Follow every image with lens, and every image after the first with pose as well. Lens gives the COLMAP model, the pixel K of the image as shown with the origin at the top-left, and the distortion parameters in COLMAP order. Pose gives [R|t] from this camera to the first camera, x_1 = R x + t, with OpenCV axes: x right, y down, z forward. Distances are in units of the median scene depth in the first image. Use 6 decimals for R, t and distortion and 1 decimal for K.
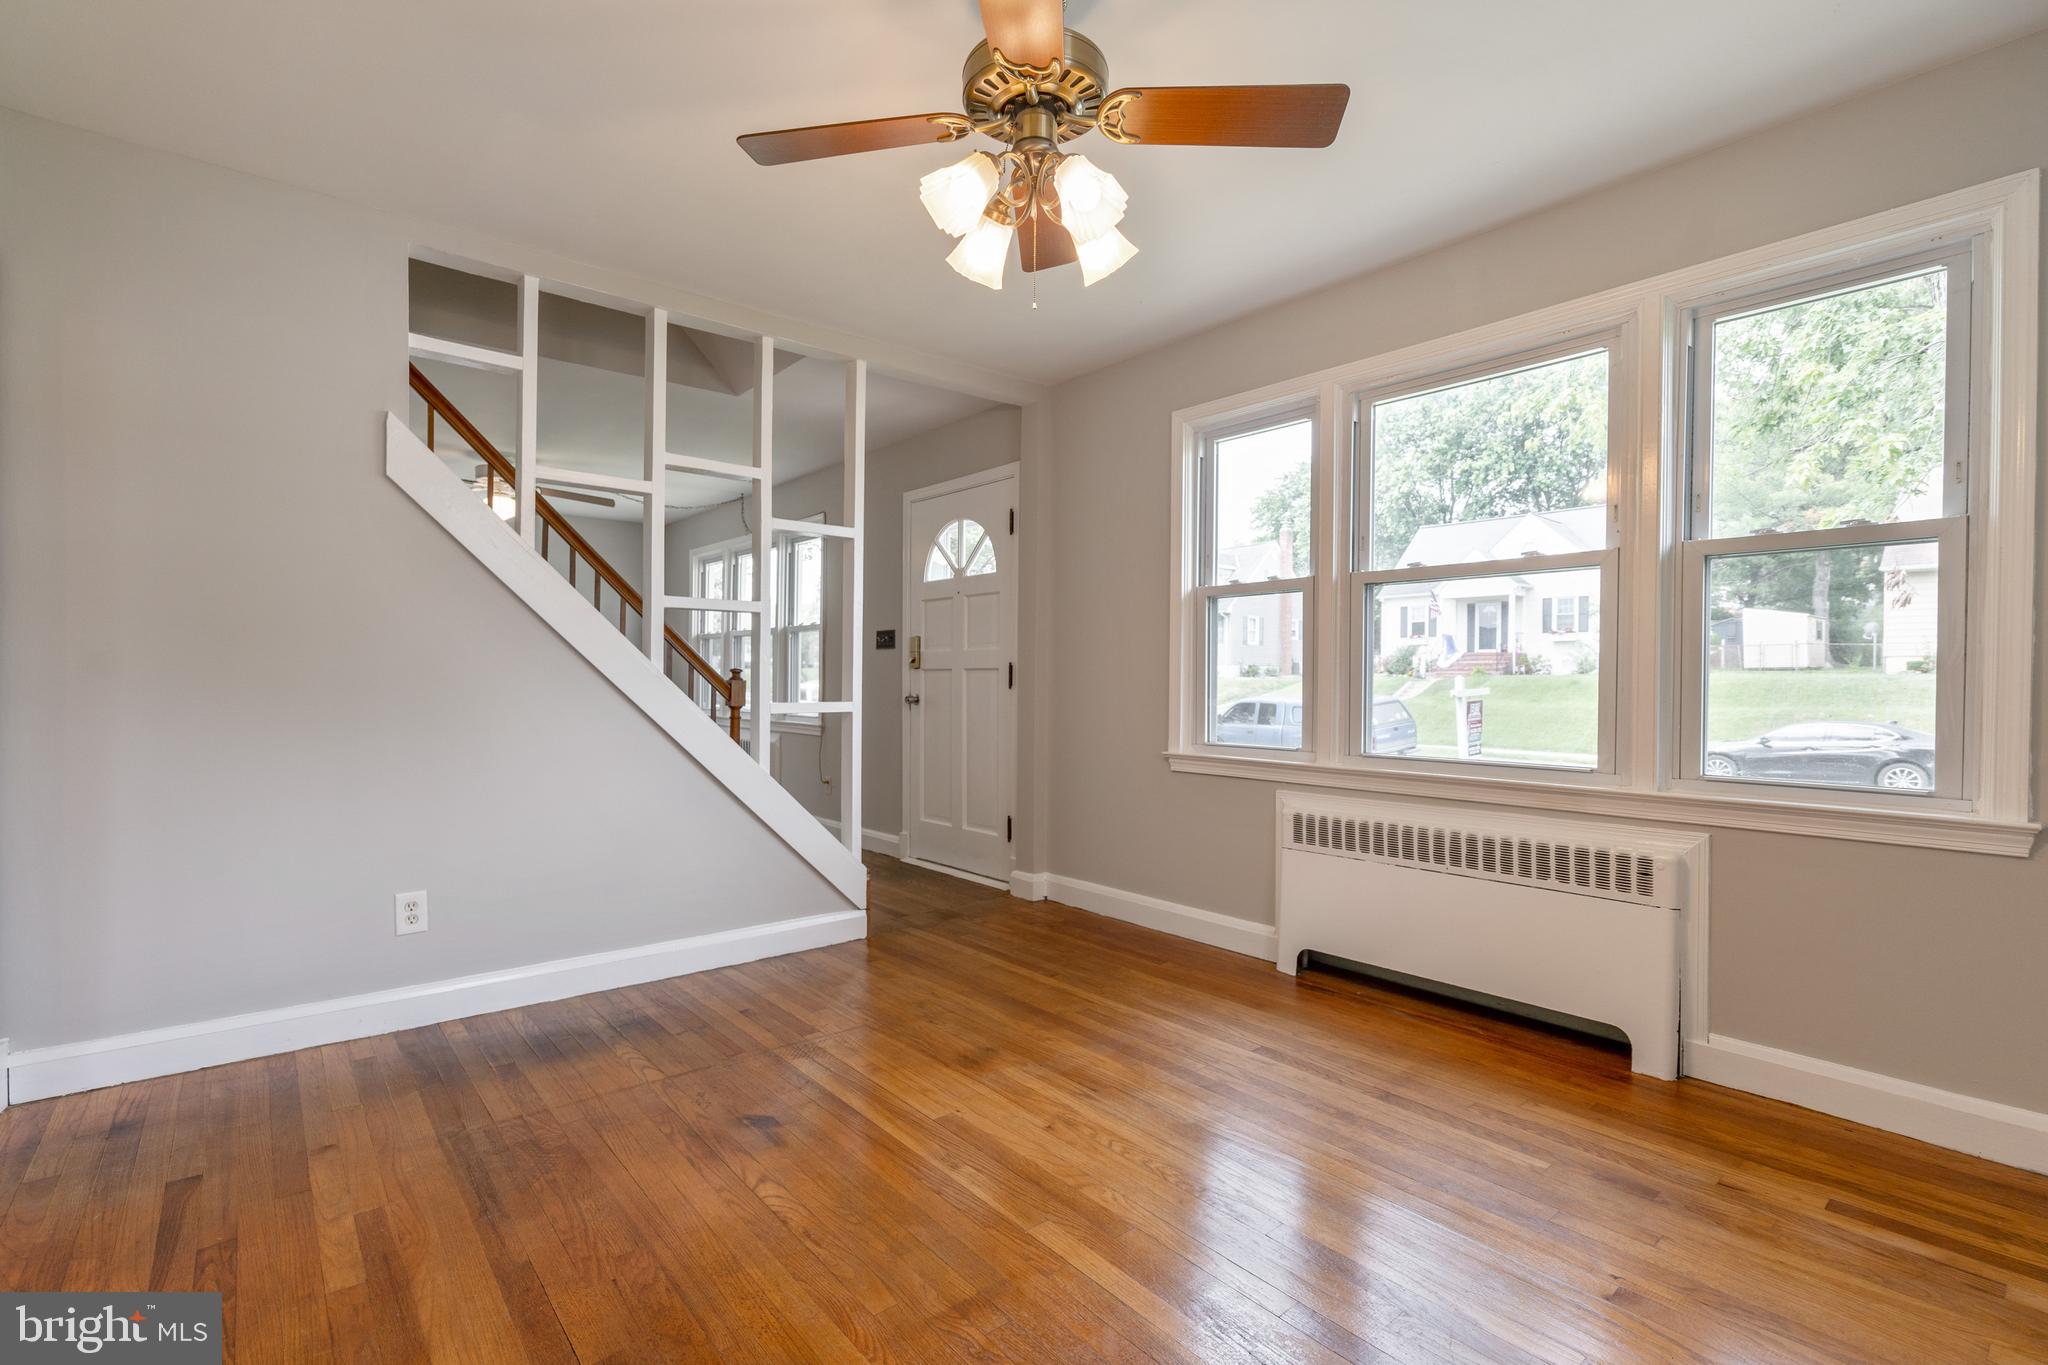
lens RADIAL K [[934.9, 0, 1024.4], [0, 934.9, 685.4], [0, 0, 1]] dist [0.002328, 0.002008]
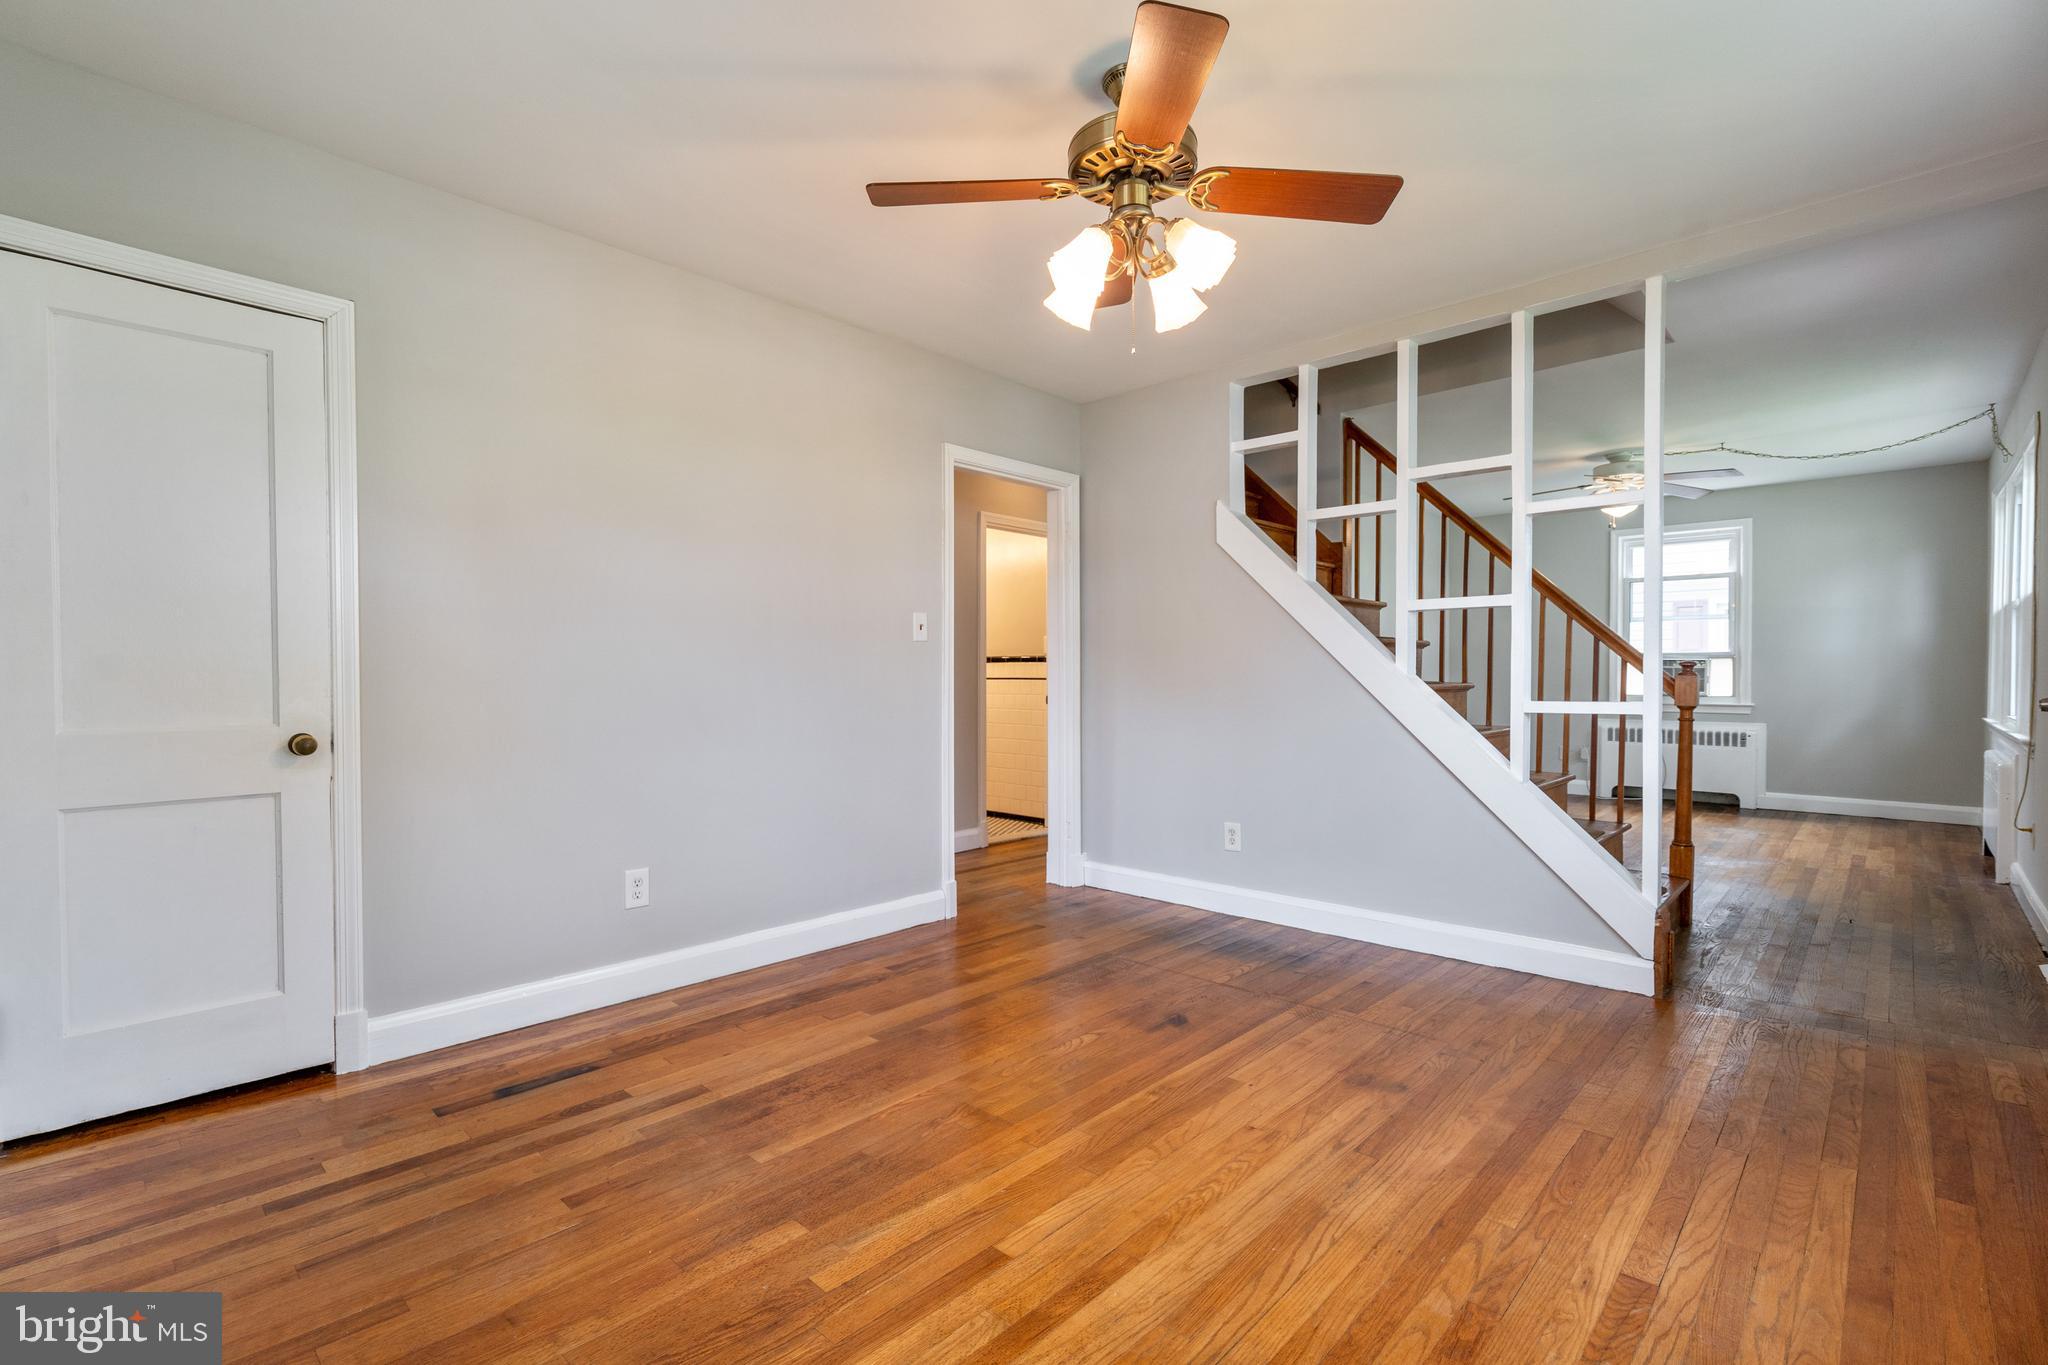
lens RADIAL K [[934.9, 0, 1023.4], [0, 934.9, 689.9], [0, 0, 1]] dist [0.002328, 0.002008]
pose [[0.115573, 0.008031, -0.993267, 0.766179], [0.001921, 0.999964, 0.008308, -0.001109], [0.993297, -0.002868, 0.115553, 0.504454]]
